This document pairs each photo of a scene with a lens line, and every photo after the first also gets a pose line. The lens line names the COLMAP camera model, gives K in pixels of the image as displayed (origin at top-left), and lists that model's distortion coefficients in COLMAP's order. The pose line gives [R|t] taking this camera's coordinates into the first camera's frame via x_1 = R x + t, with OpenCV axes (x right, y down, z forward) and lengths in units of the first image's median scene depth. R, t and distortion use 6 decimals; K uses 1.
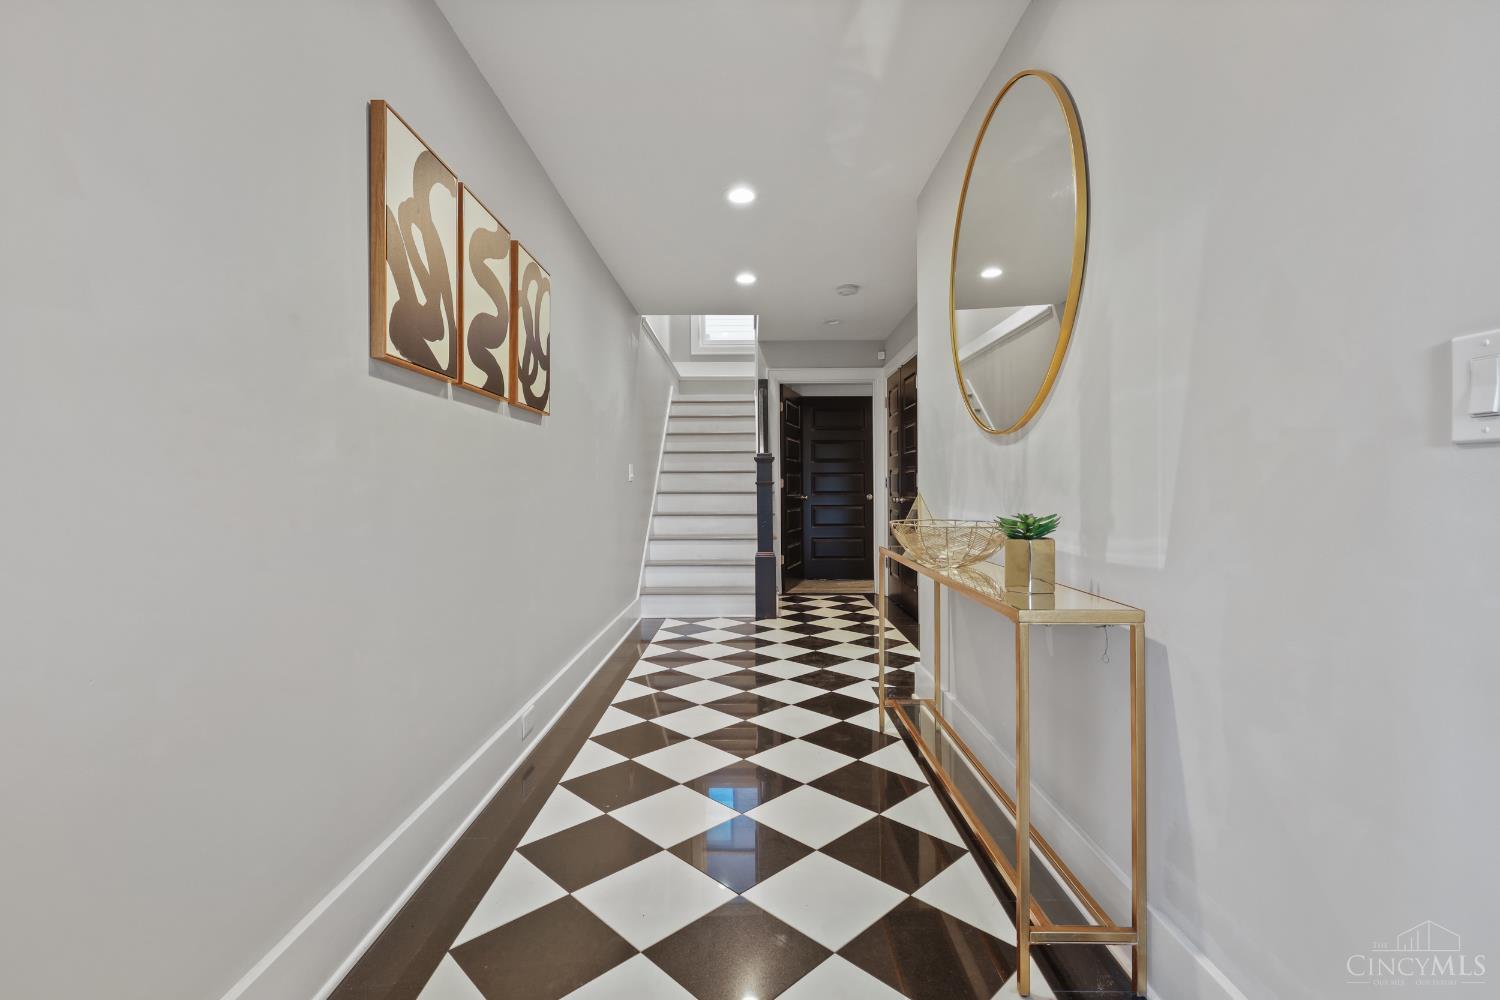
lens RADIAL K [[695.3, 0, 749.0], [0, 695.3, 485.0], [0, 0, 1]] dist [0.001433, -0.001531]
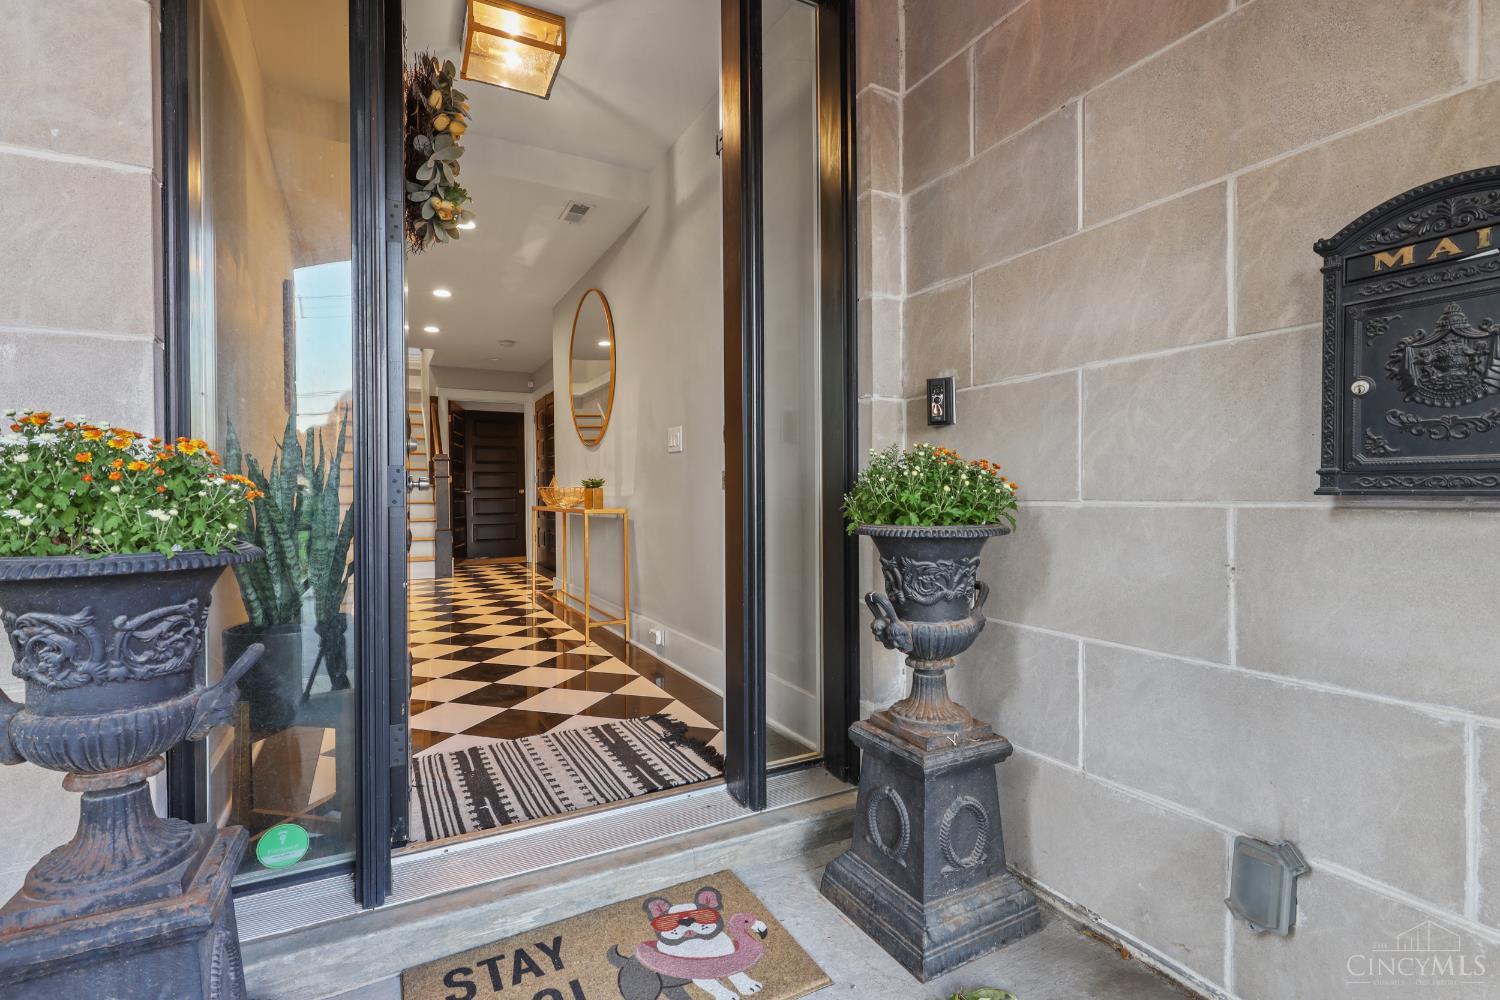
lens RADIAL K [[687.8, 0, 750.0], [0, 687.8, 500.0], [0, 0, 1]] dist [0.002426, -0.000172]
pose [[0.878587, -0.006712, 0.477535, -0.076895], [0.001907, 0.999943, 0.010546, 0.025228], [-0.477578, -0.008355, 0.878550, -0.385955]]
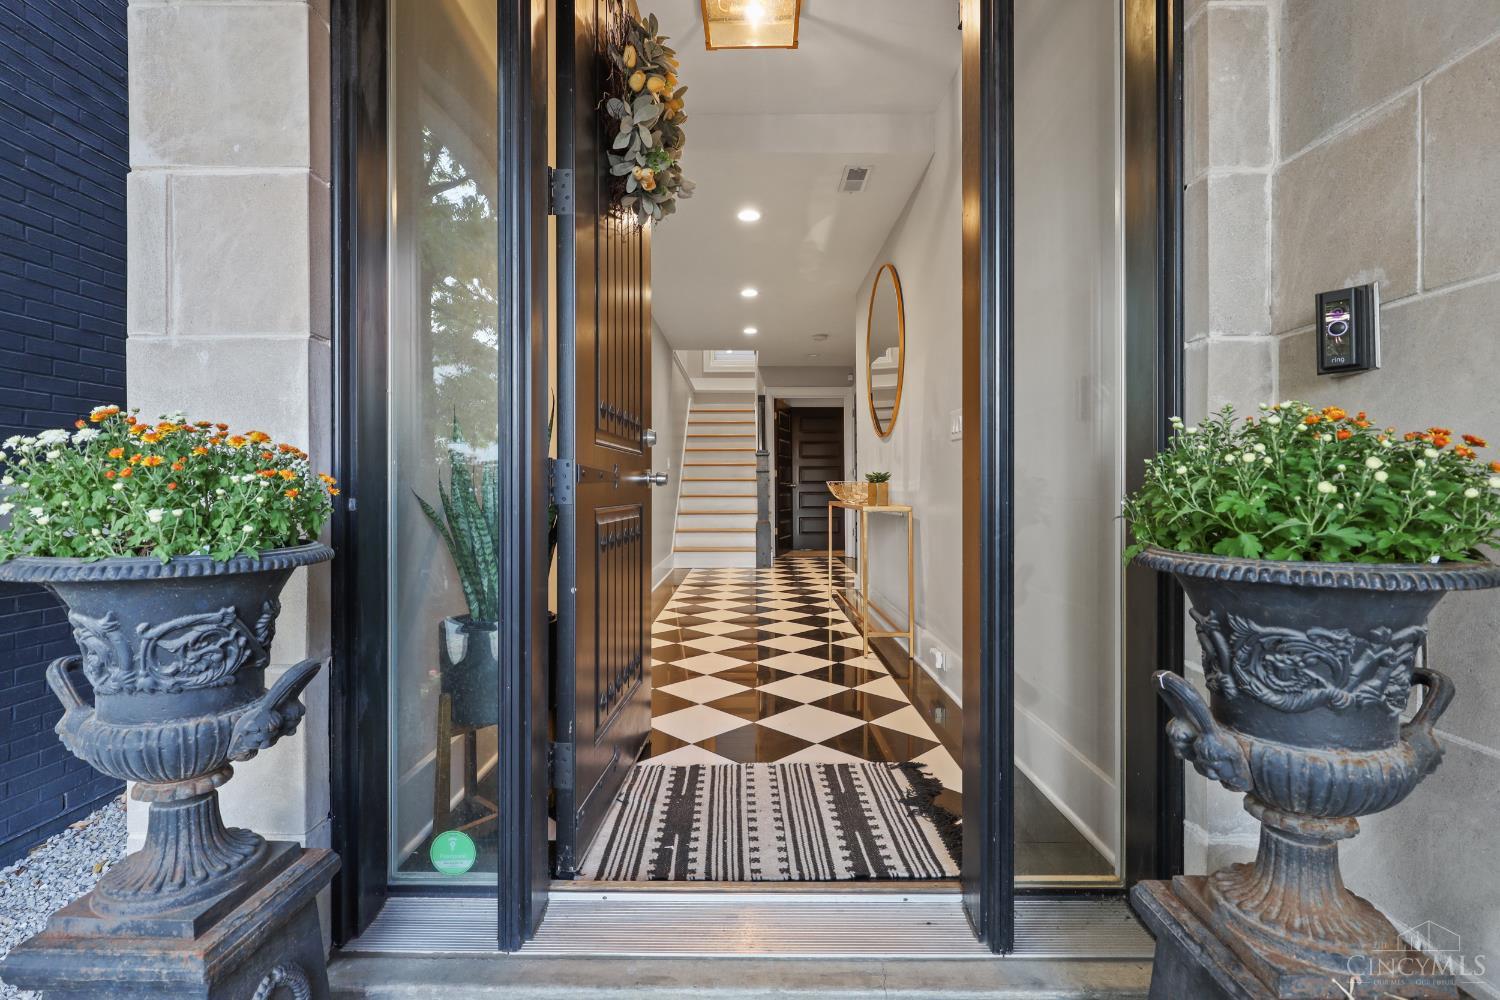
lens RADIAL K [[687.3, 0, 747.2], [0, 687.3, 491.0], [0, 0, 1]] dist [0.003295, -0.001821]
pose [[0.999997, 0.002302, 0.000807, -0.008232], [-0.002307, 0.999977, 0.006373, 0.024062], [-0.000792, -0.006375, 0.999979, -0.331162]]
